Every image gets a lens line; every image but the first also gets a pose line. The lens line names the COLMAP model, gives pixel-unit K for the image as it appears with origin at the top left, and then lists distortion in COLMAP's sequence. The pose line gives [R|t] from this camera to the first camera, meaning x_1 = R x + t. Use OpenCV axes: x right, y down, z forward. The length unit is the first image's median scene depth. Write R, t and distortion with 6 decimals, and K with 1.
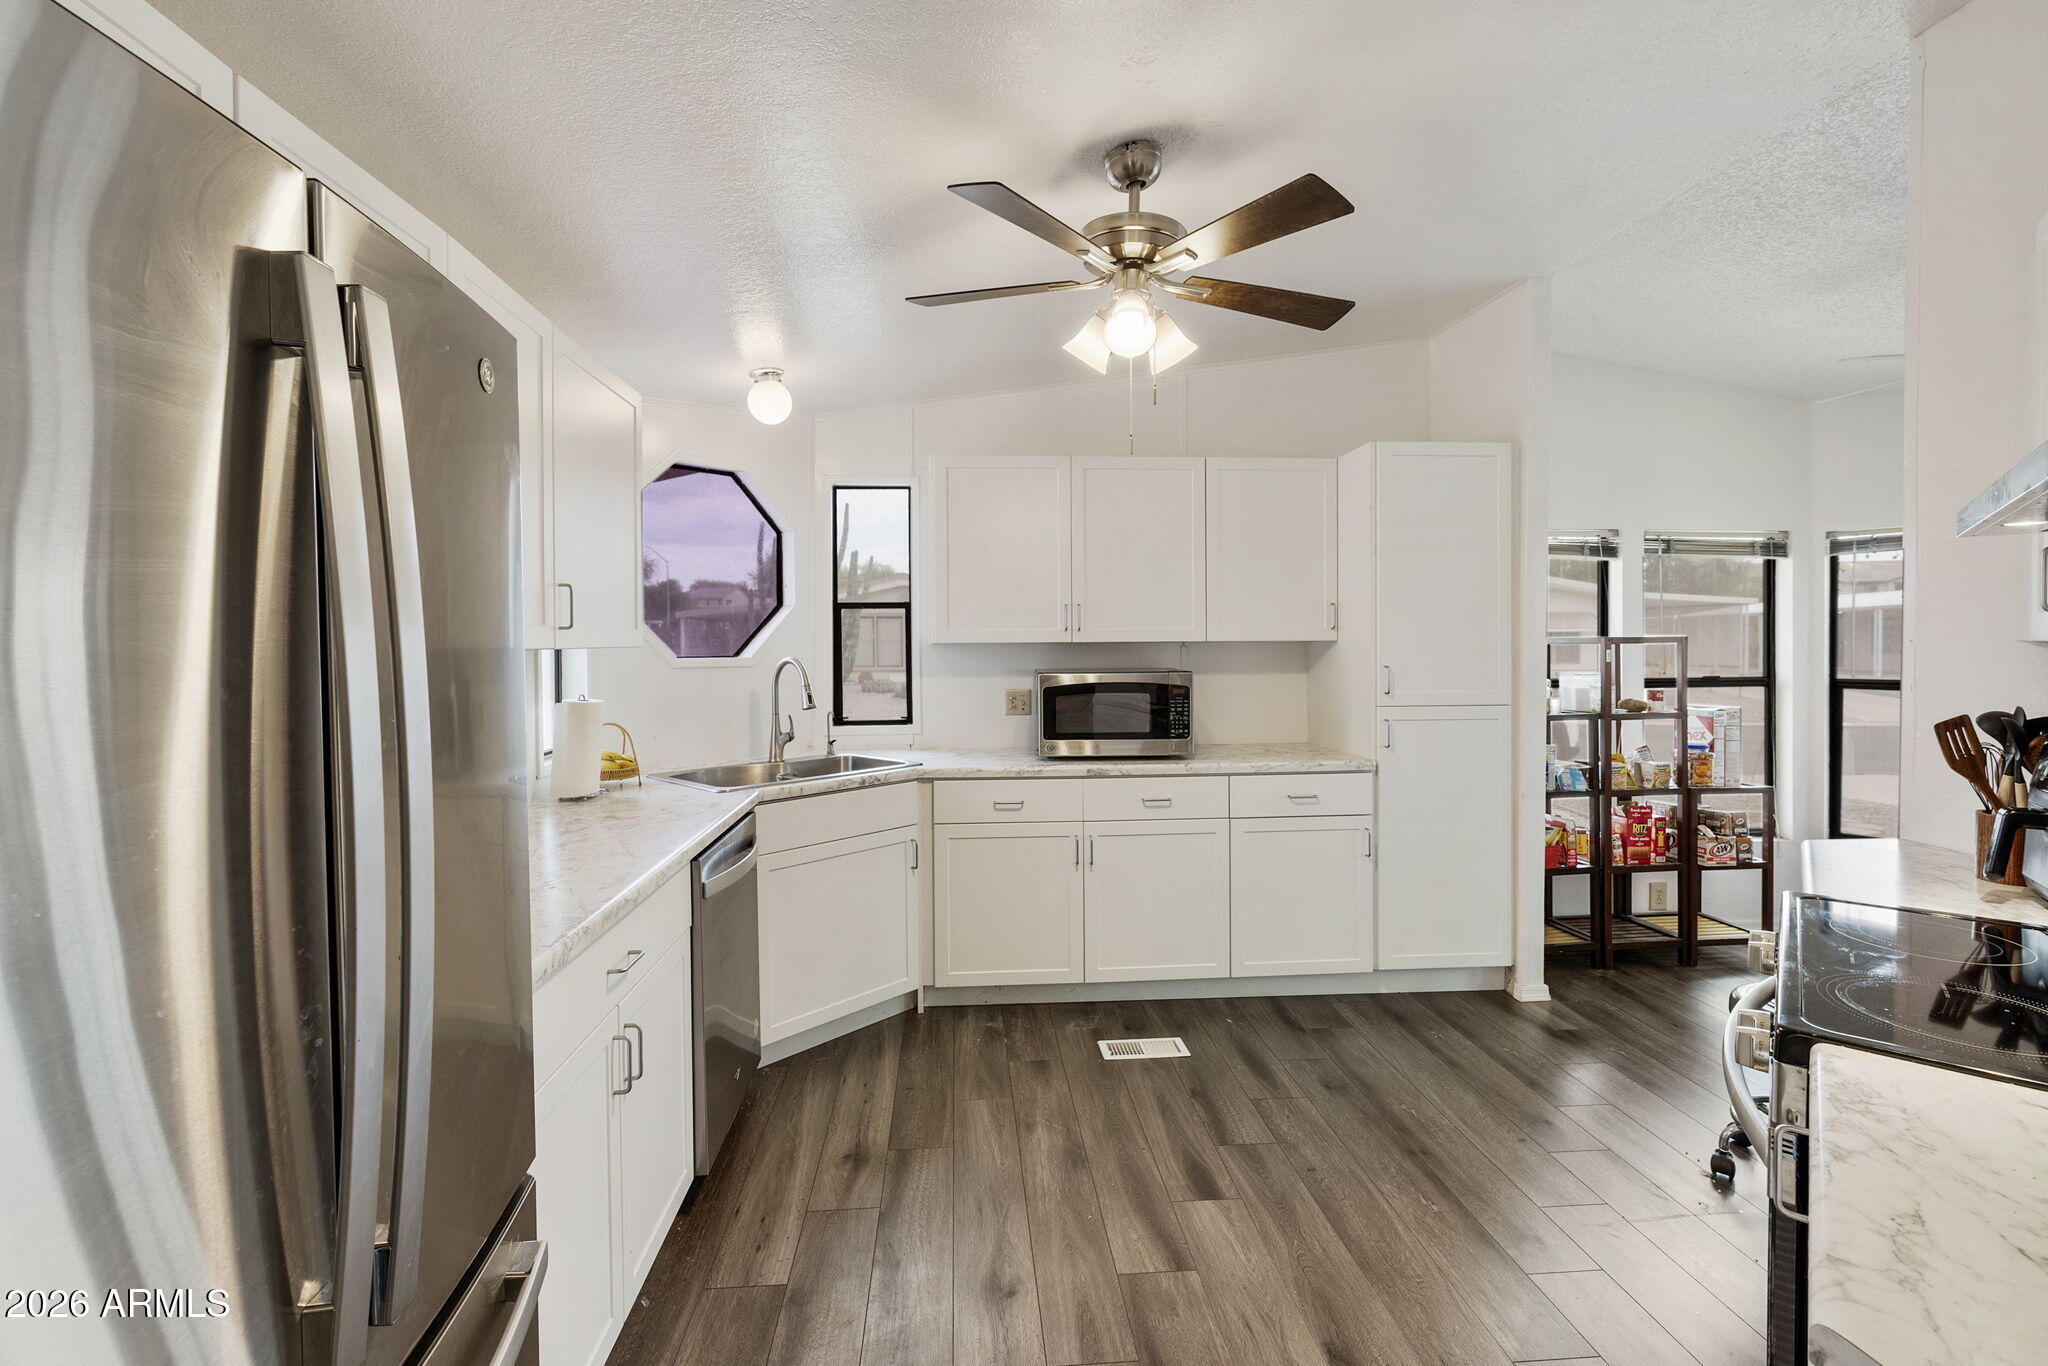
lens RADIAL K [[894.5, 0, 1021.8], [0, 894.5, 648.2], [0, 0, 1]] dist [0.000738, -0.000151]
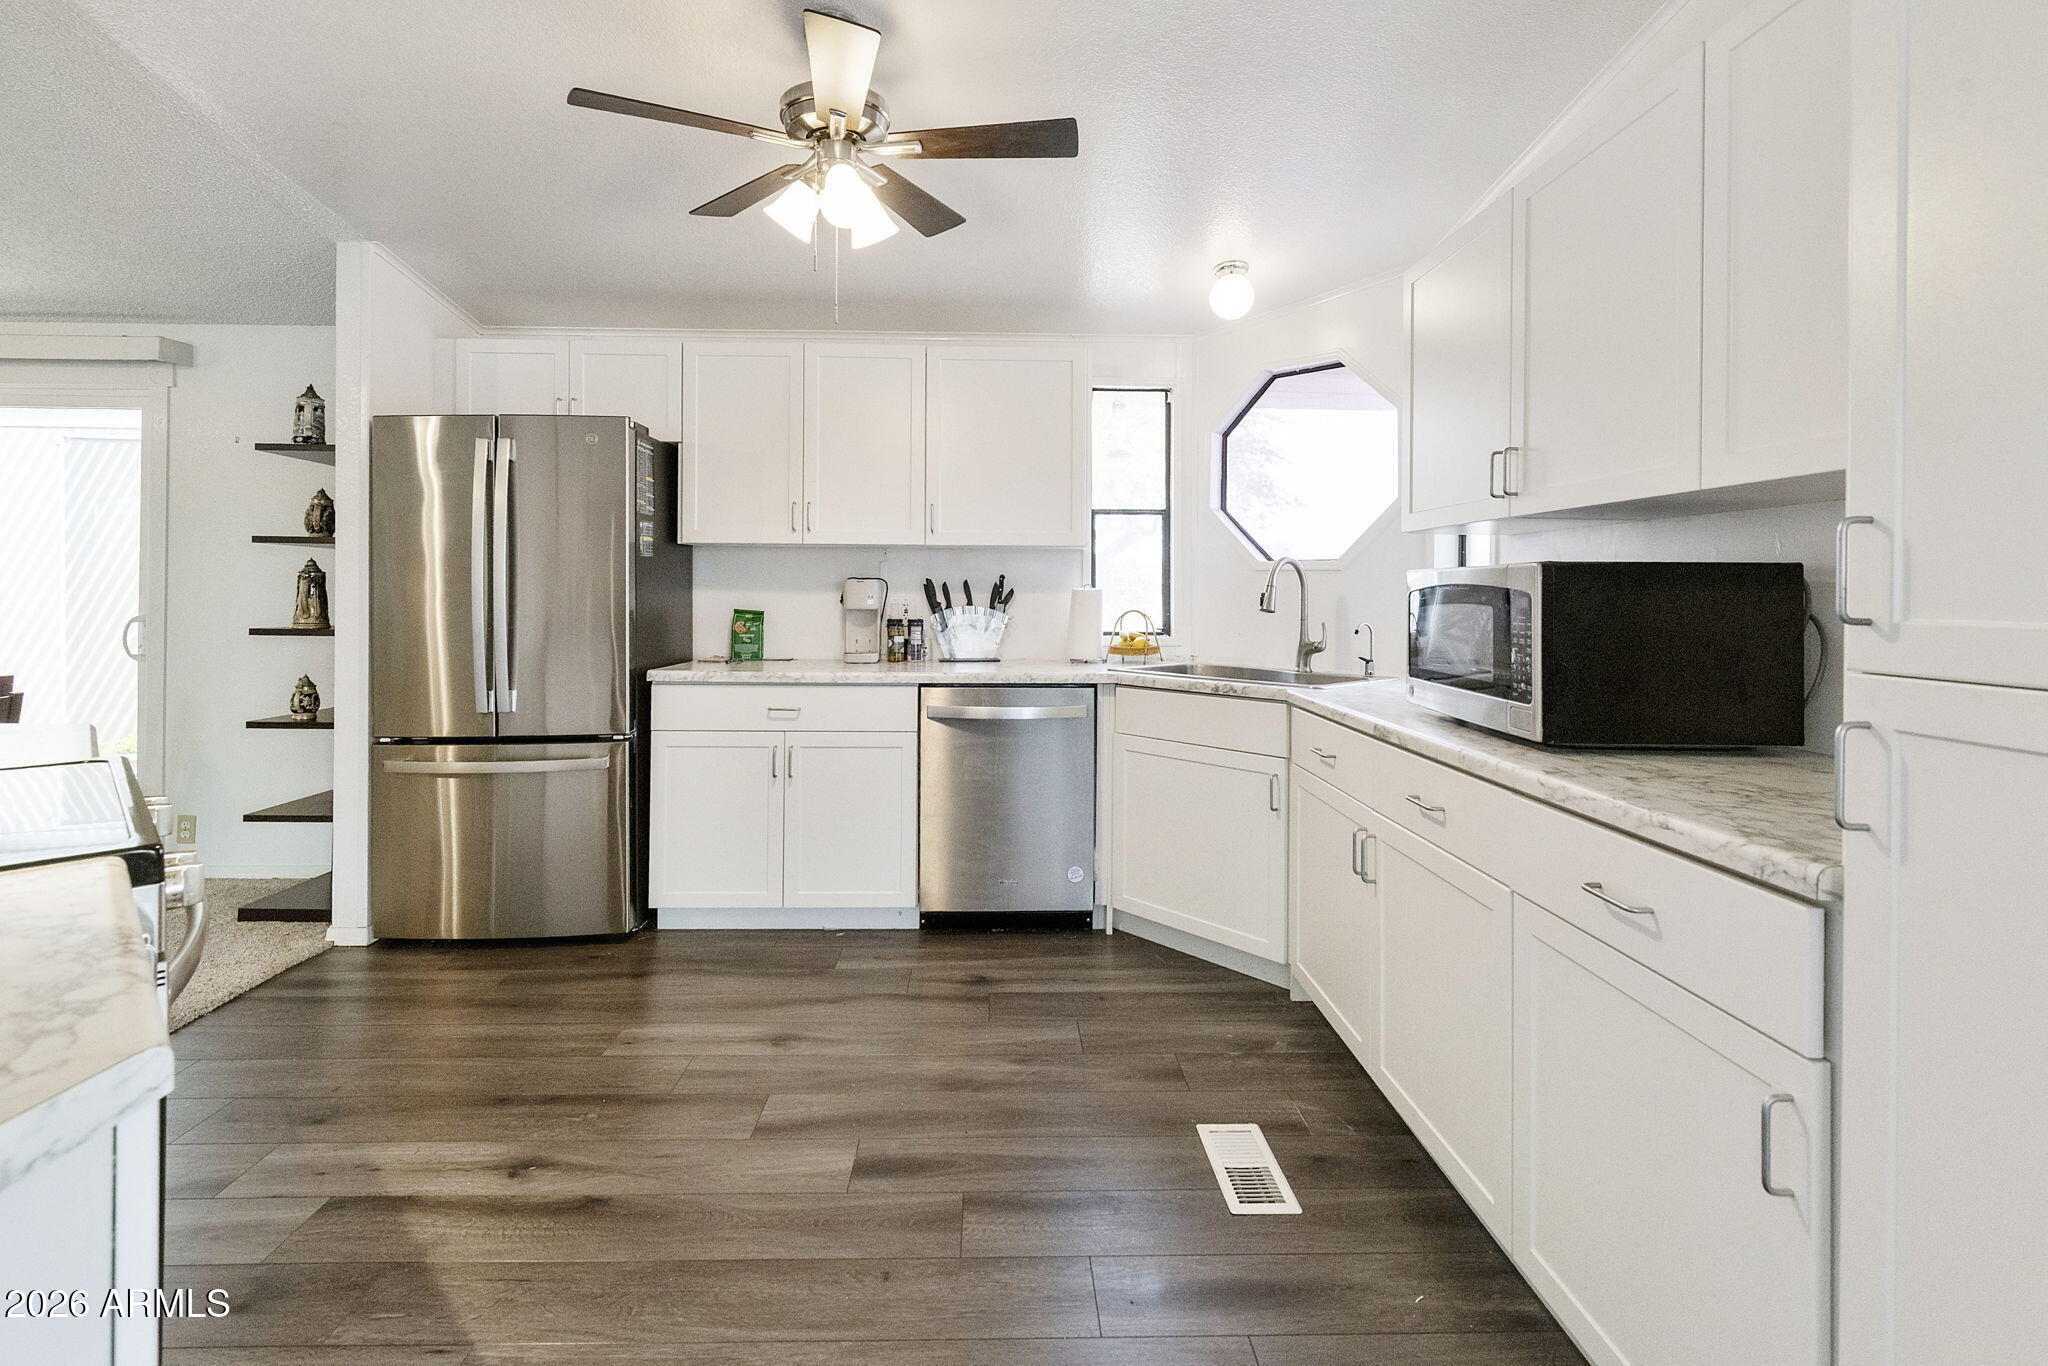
lens RADIAL K [[909.0, 0, 1017.7], [0, 909.0, 588.9], [0, 0, 1]] dist [-0.000119, -0.000161]
pose [[-0.046059, 0.005196, -0.998925, 0.699813], [-0.017355, 0.999831, 0.006001, 0.042605], [0.998788, 0.017613, -0.045961, 0.785358]]
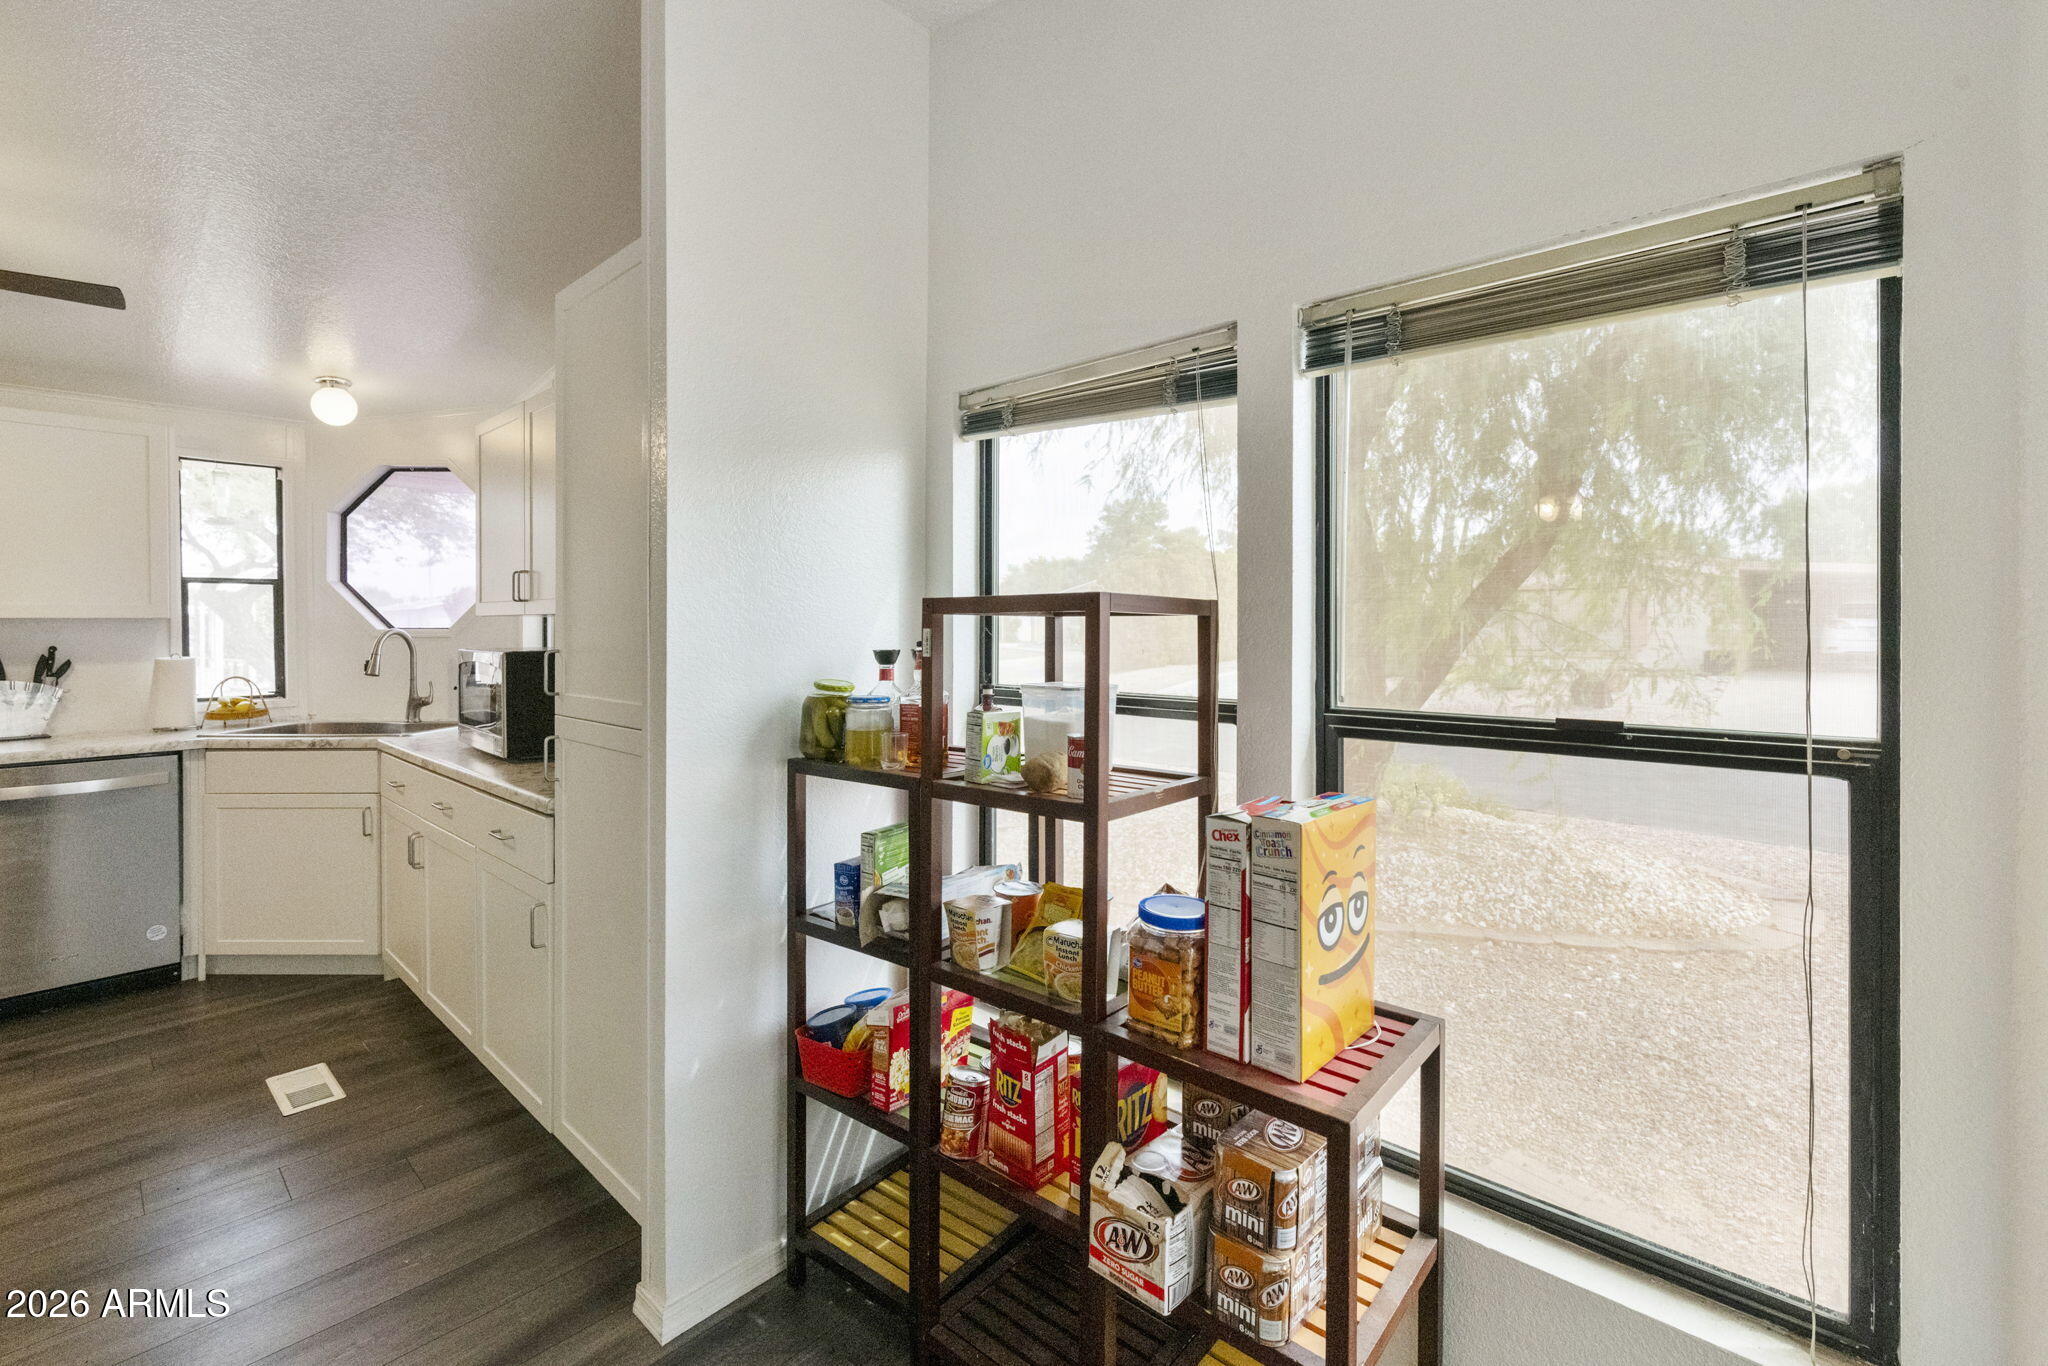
lens RADIAL K [[892.6, 0, 1025.8], [0, 892.6, 627.3], [0, 0, 1]] dist [-0.000722, -0.000159]
pose [[0.681183, 0.008672, -0.732062, 1.119835], [-0.007870, 0.999959, 0.004523, -0.004081], [0.732071, 0.002680, 0.681223, 0.837543]]
